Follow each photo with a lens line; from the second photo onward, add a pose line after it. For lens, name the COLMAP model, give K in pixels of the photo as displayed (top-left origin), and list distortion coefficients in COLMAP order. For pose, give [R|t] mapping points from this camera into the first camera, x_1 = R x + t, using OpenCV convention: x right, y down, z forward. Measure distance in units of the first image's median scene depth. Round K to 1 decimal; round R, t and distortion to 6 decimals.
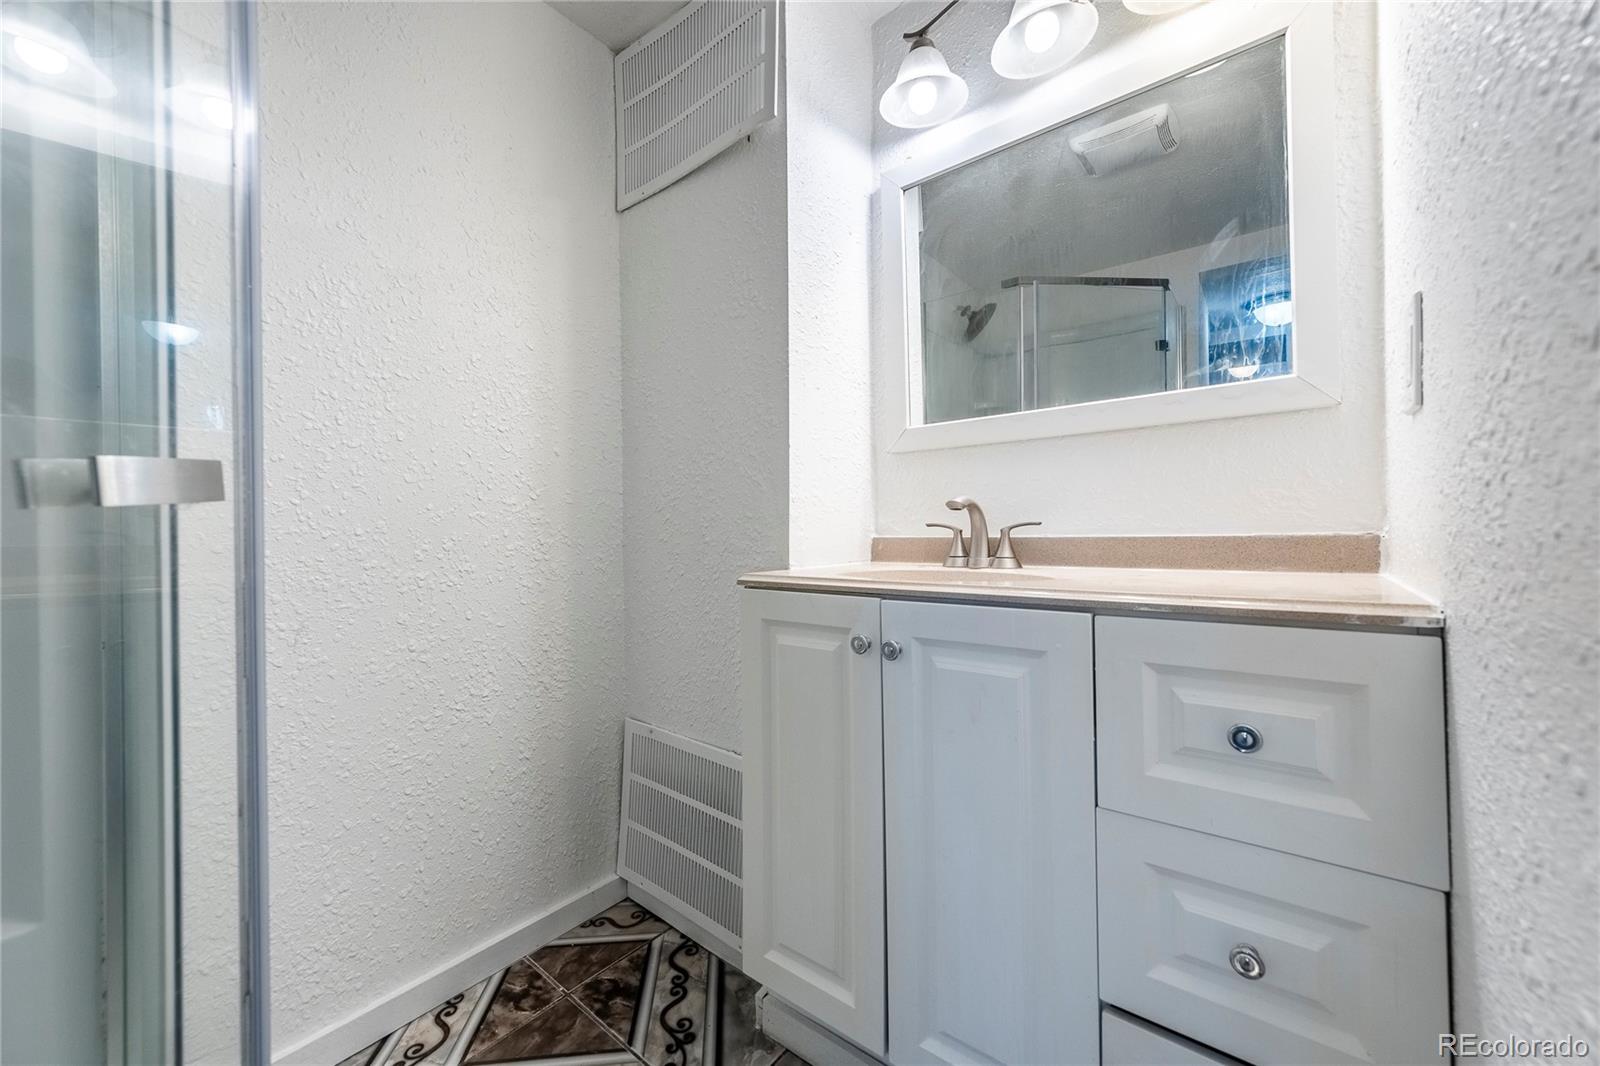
lens RADIAL K [[644.2, 0, 799.7], [0, 644.2, 534.0], [0, 0, 1]] dist [-0.002237, 0.000688]
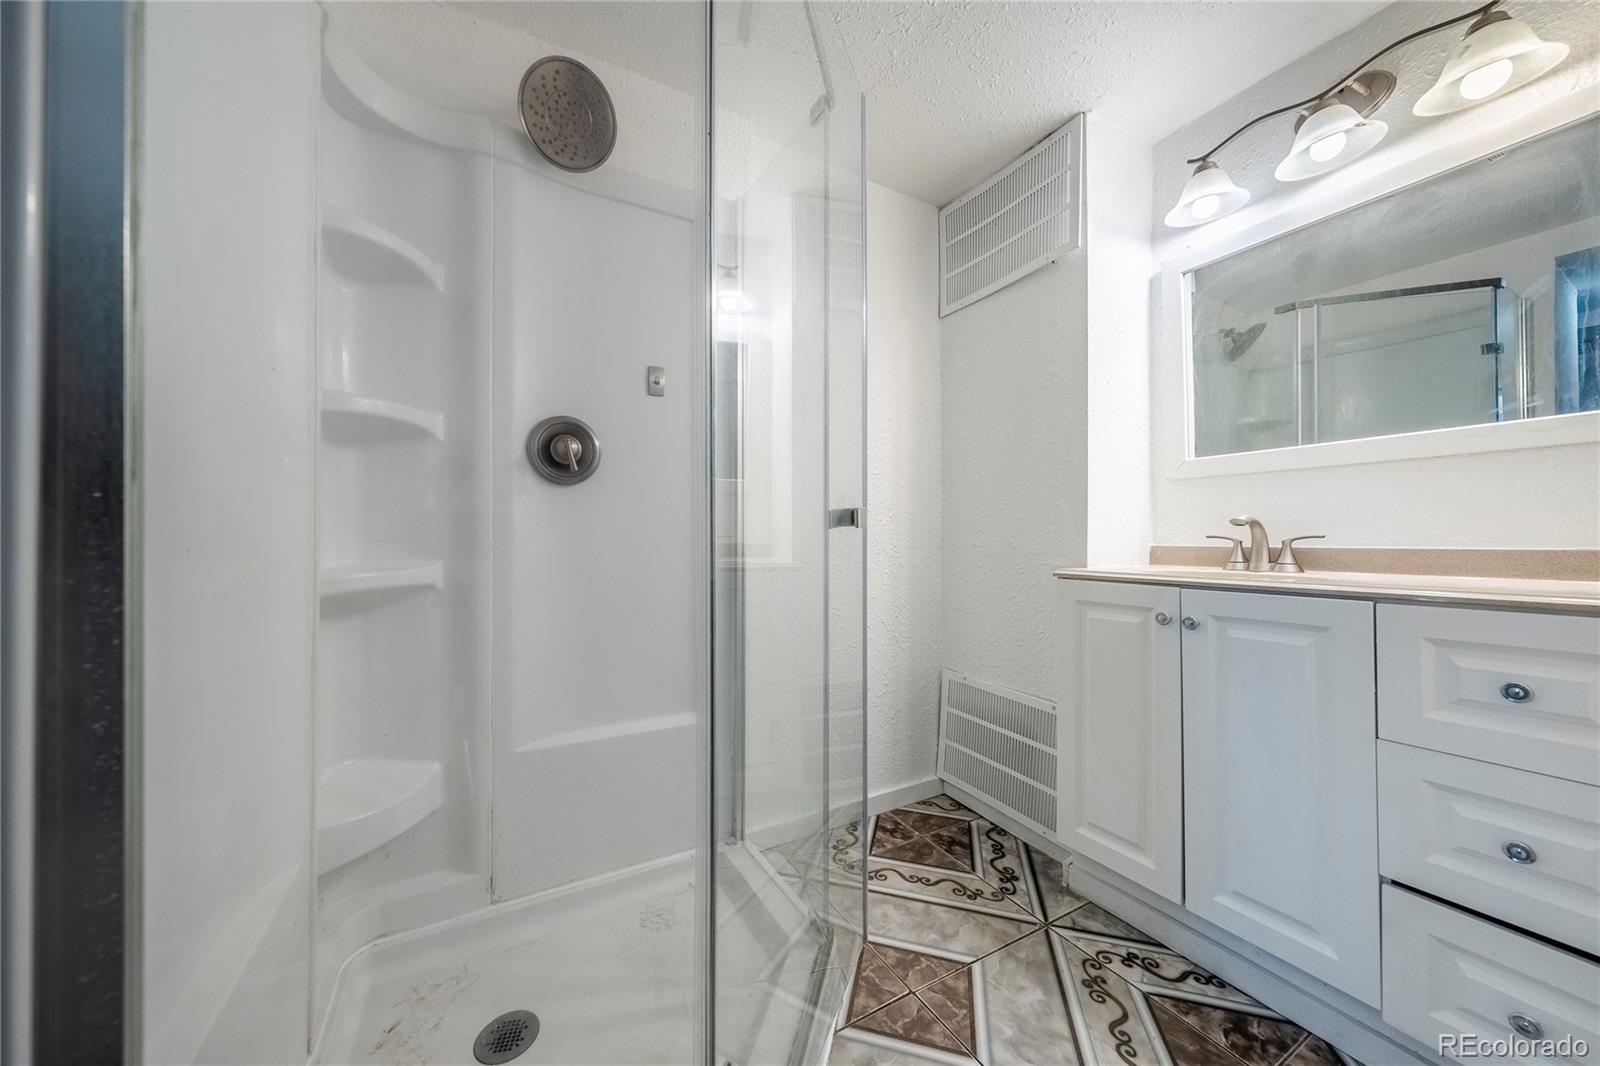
lens RADIAL K [[578.8, 0, 748.5], [0, 578.8, 532.0], [0, 0, 1]] dist [-0.010026, 0.002580]
pose [[0.911467, 0.008043, -0.411296, -0.167651], [-0.013045, 0.999871, -0.009355, -0.000624], [0.411167, 0.013892, 0.911454, -0.427730]]
